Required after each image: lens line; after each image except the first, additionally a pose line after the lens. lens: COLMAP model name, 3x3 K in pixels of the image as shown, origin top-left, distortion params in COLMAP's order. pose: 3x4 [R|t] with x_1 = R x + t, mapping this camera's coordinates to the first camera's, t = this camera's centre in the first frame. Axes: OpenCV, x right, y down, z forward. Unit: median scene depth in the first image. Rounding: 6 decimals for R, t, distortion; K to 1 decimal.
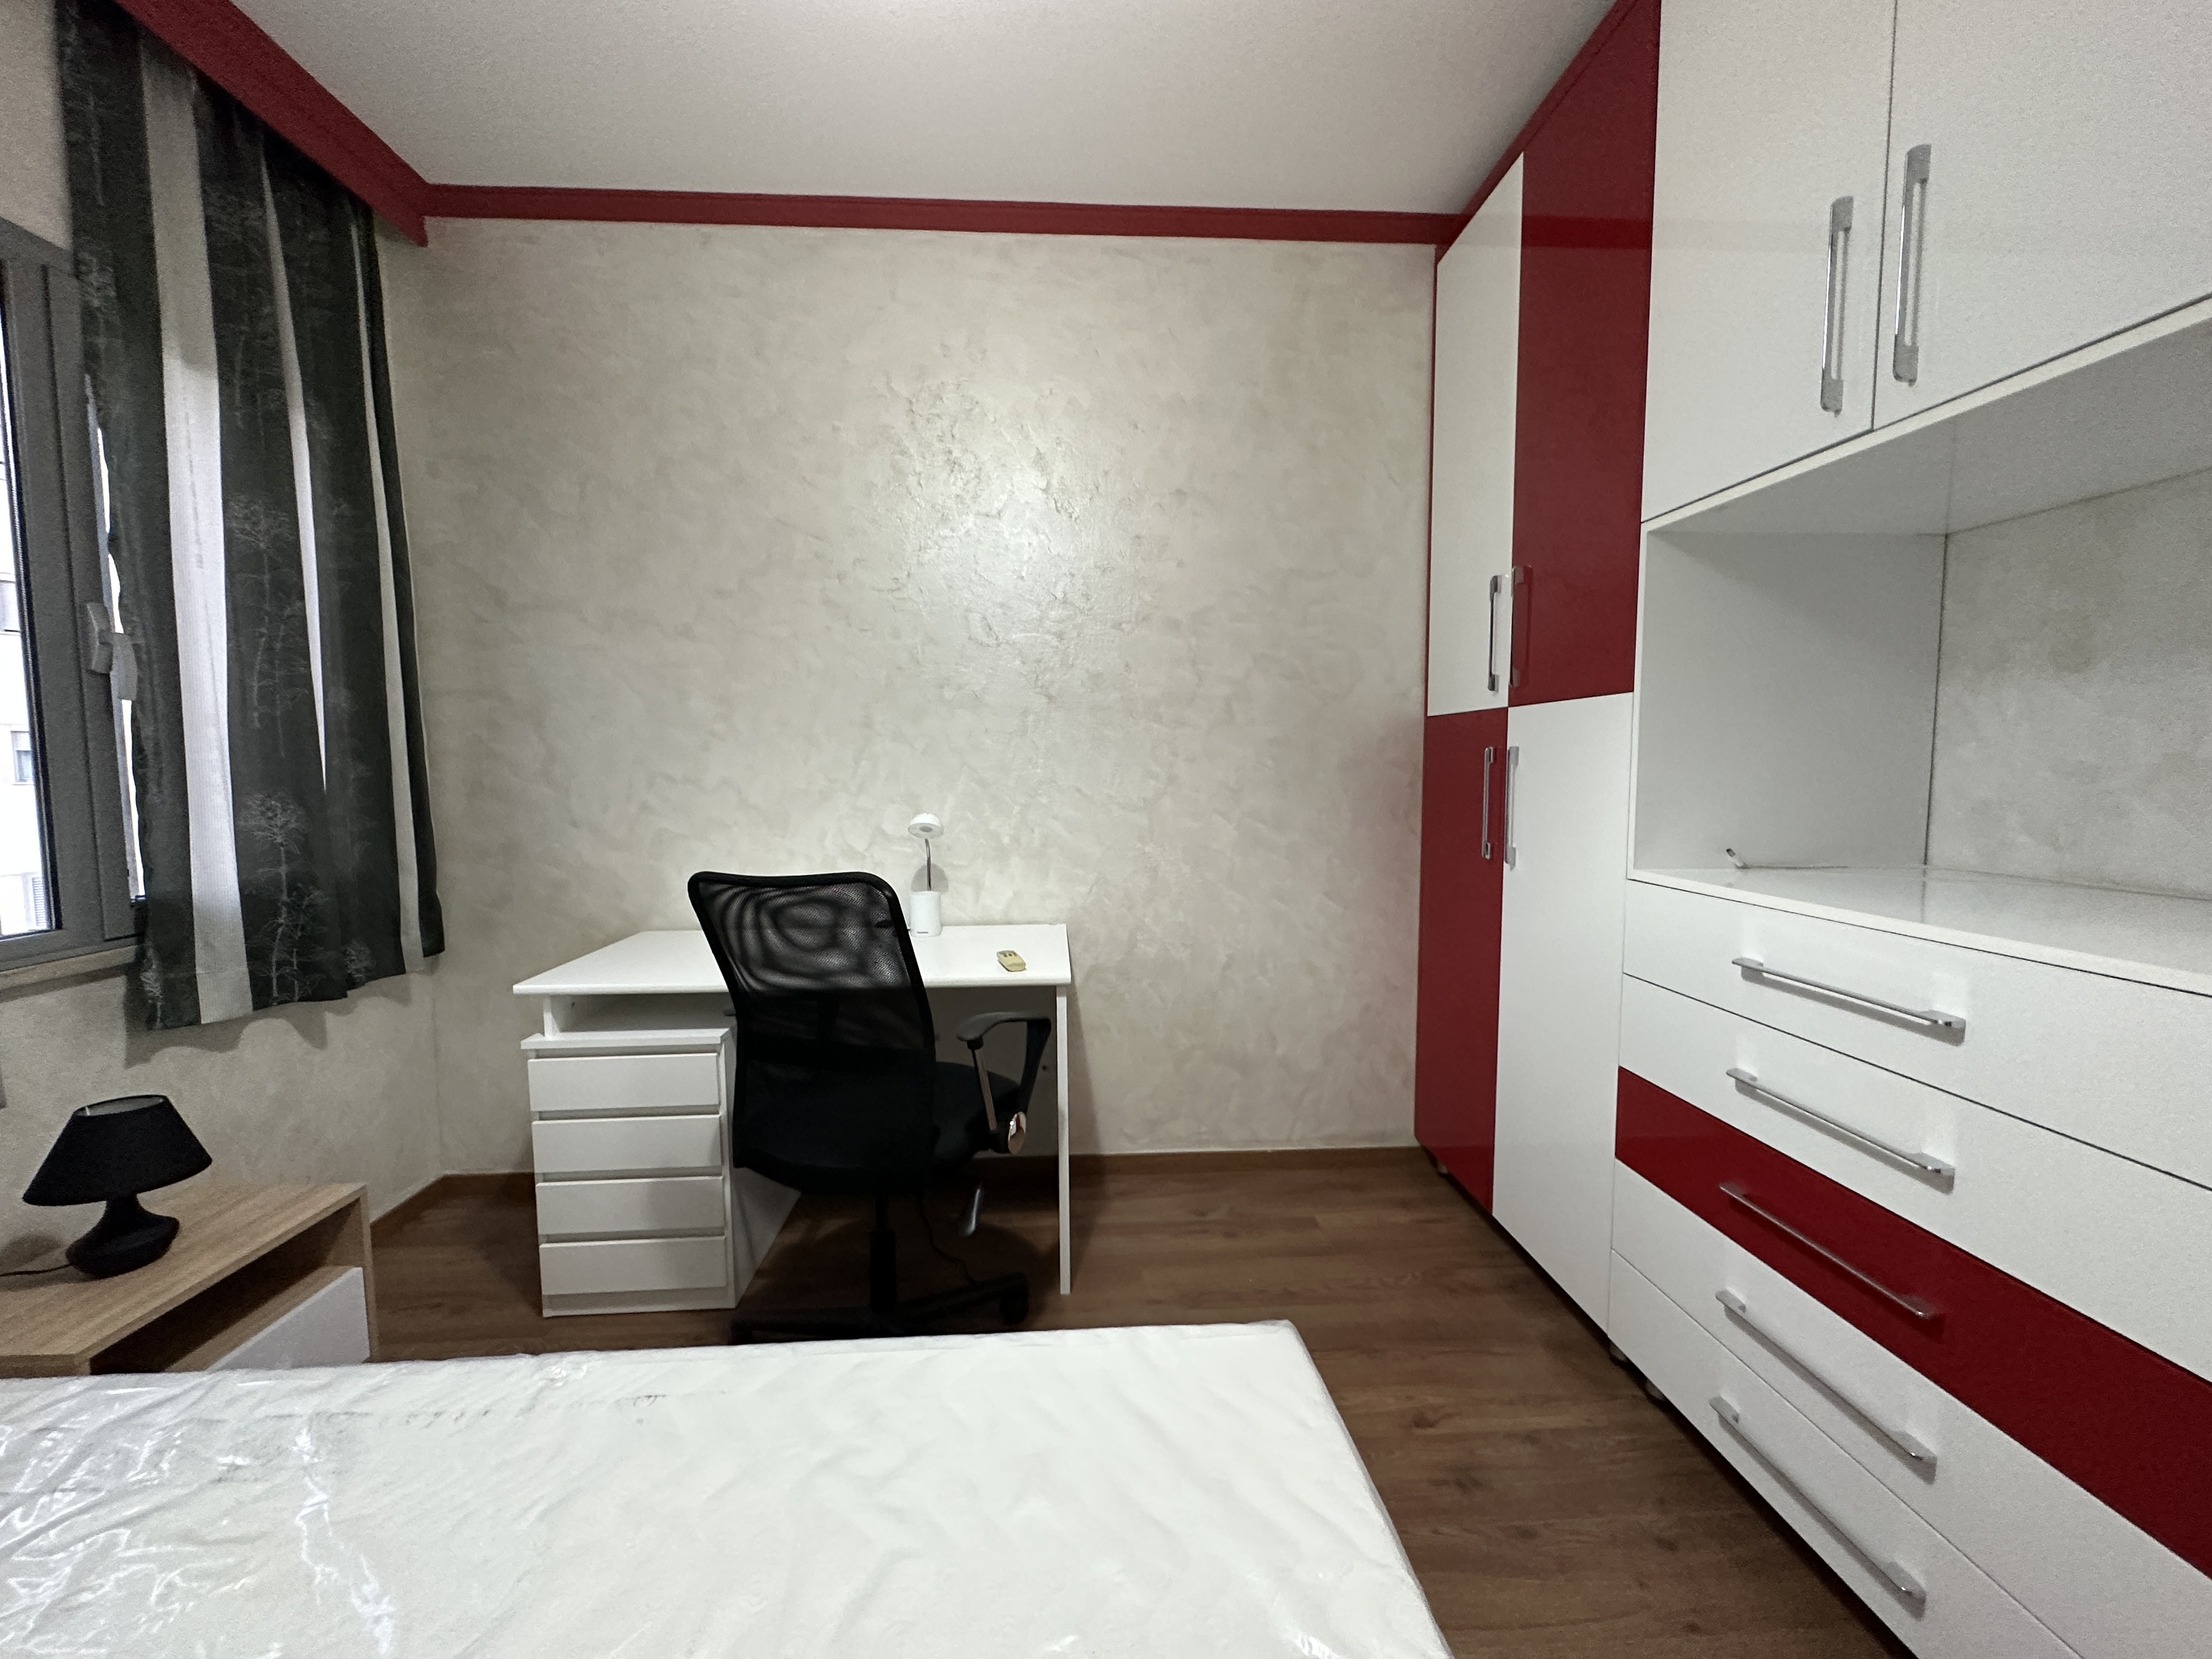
lens RADIAL K [[881.8, 0, 1101.2], [0, 881.8, 823.8], [0, 0, 1]] dist [0.002682, 0.000180]
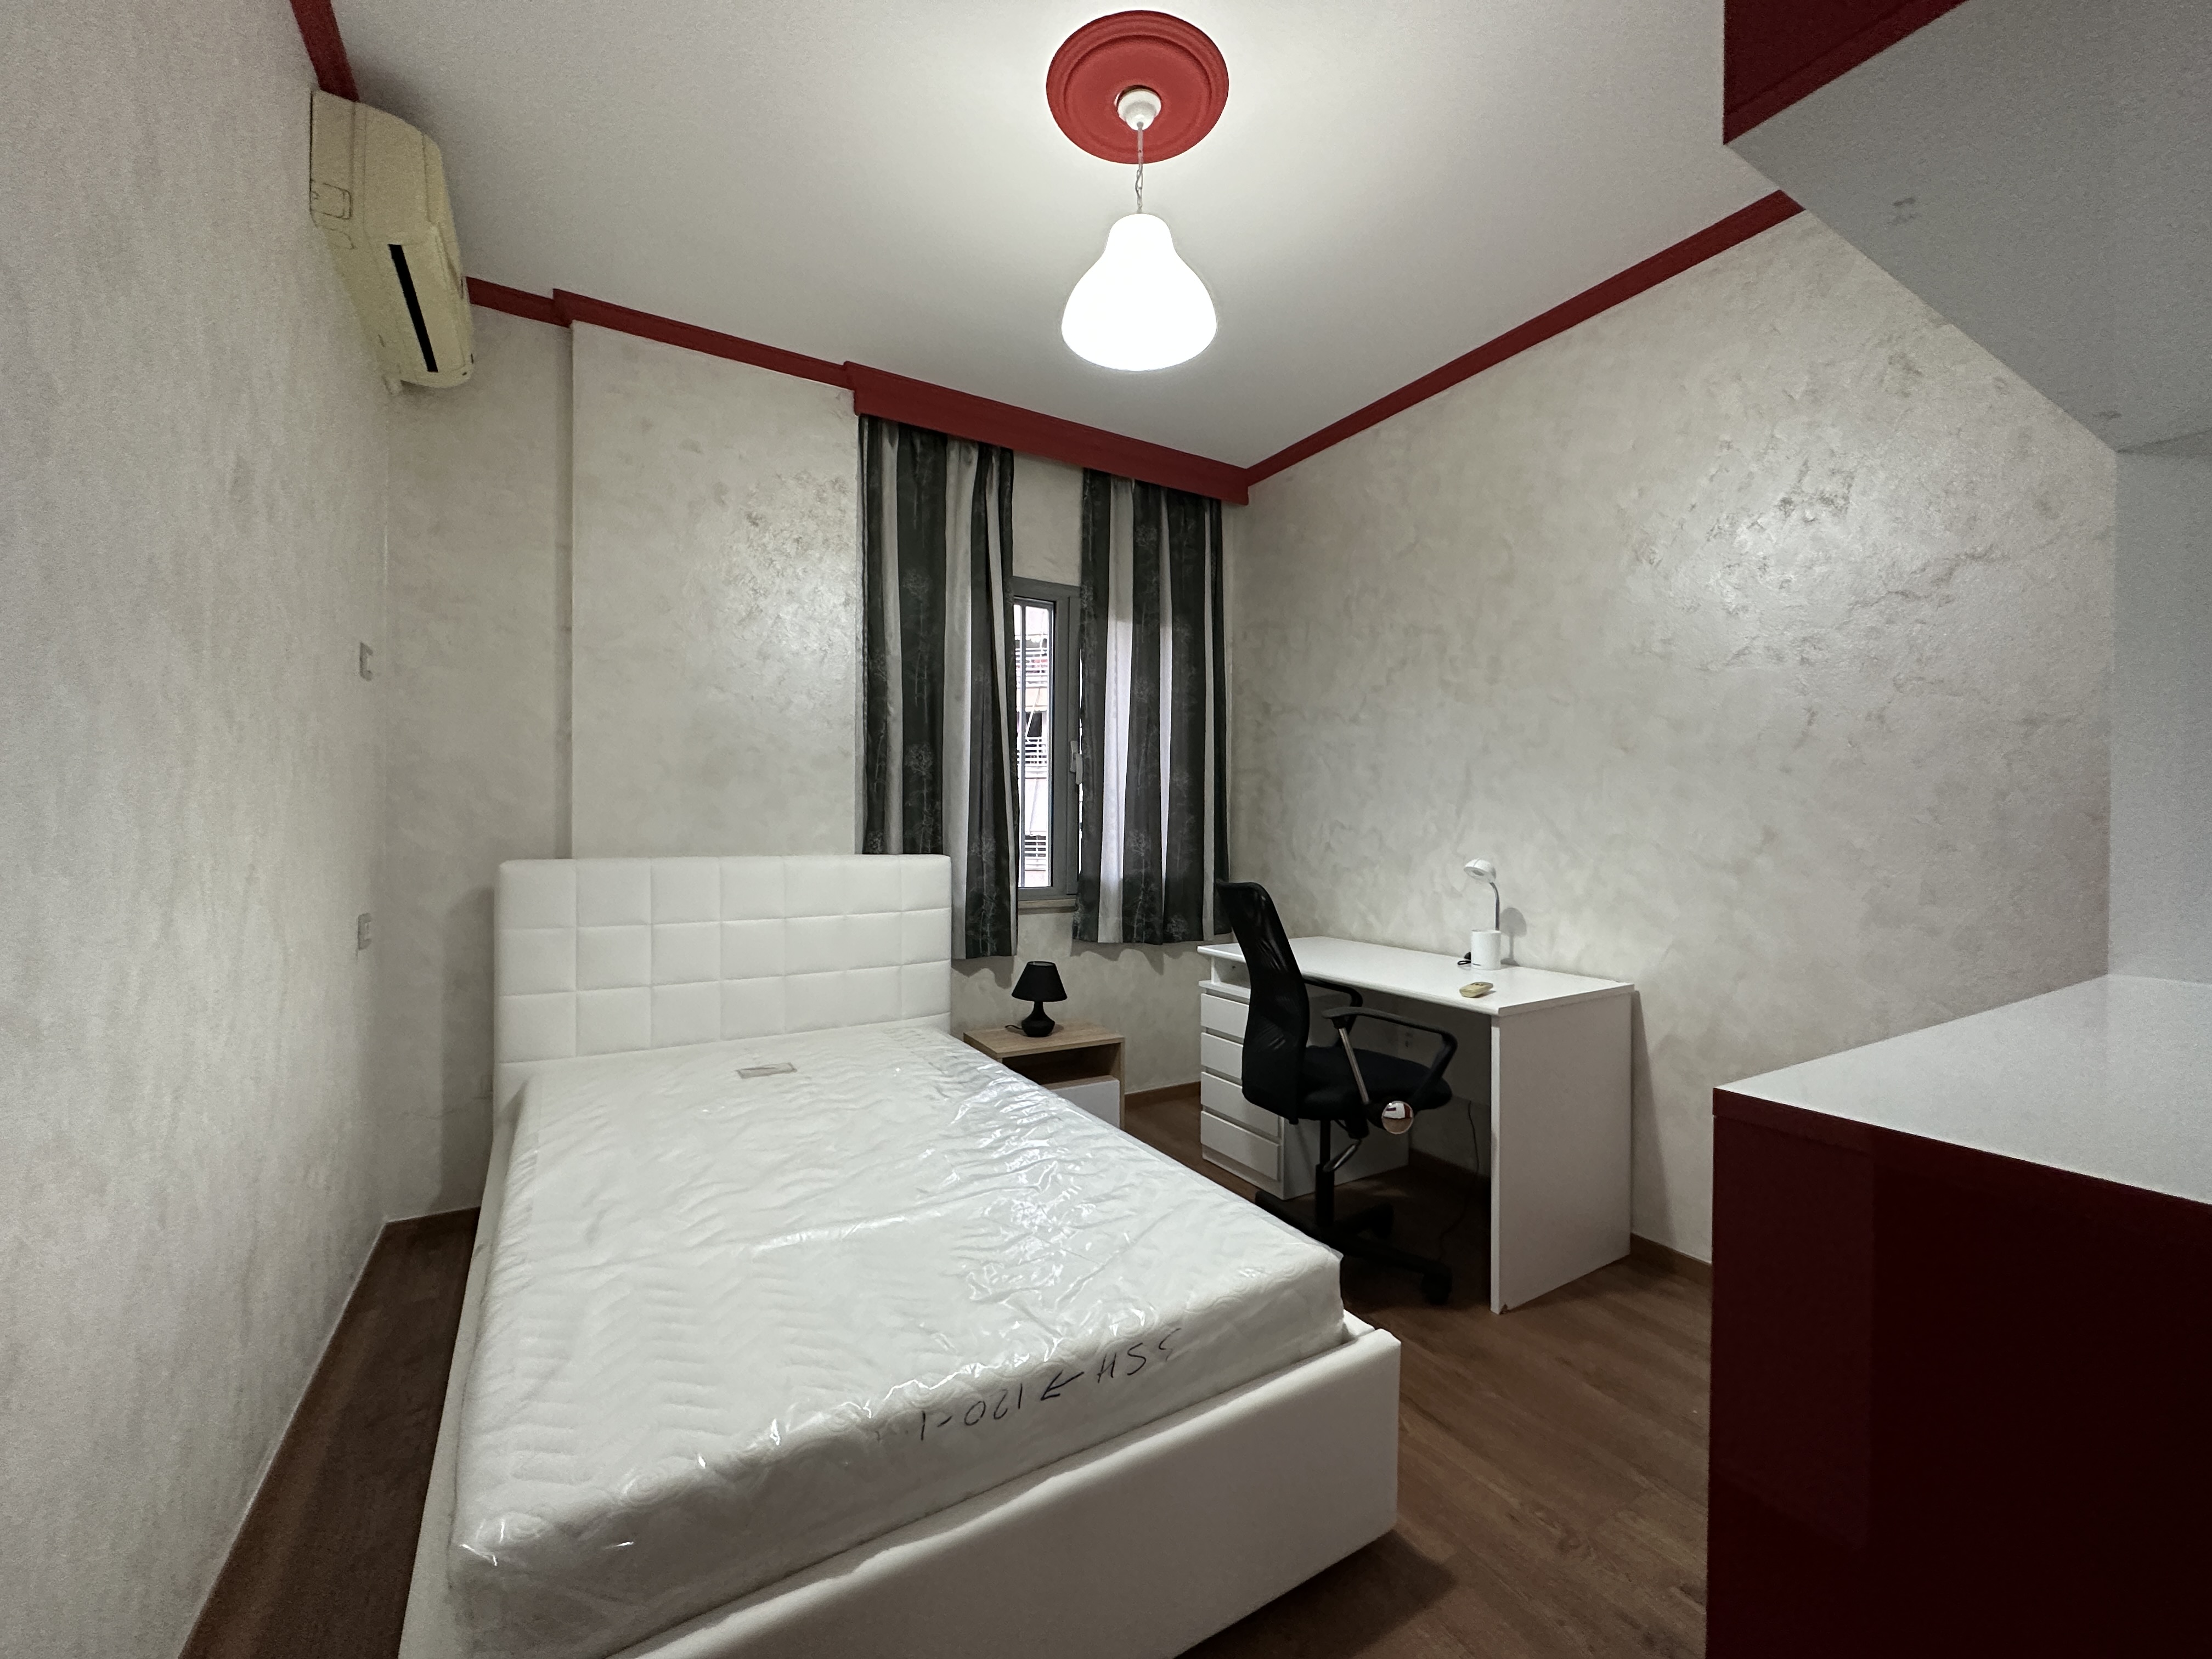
lens RADIAL K [[881.8, 0, 1101.2], [0, 881.8, 823.8], [0, 0, 1]] dist [0.002682, 0.000180]
pose [[0.464991, 0.009258, -0.885267, 0.677910], [-0.071842, 0.997042, -0.027309, 0.009760], [0.882395, 0.076297, 0.464281, 0.044435]]
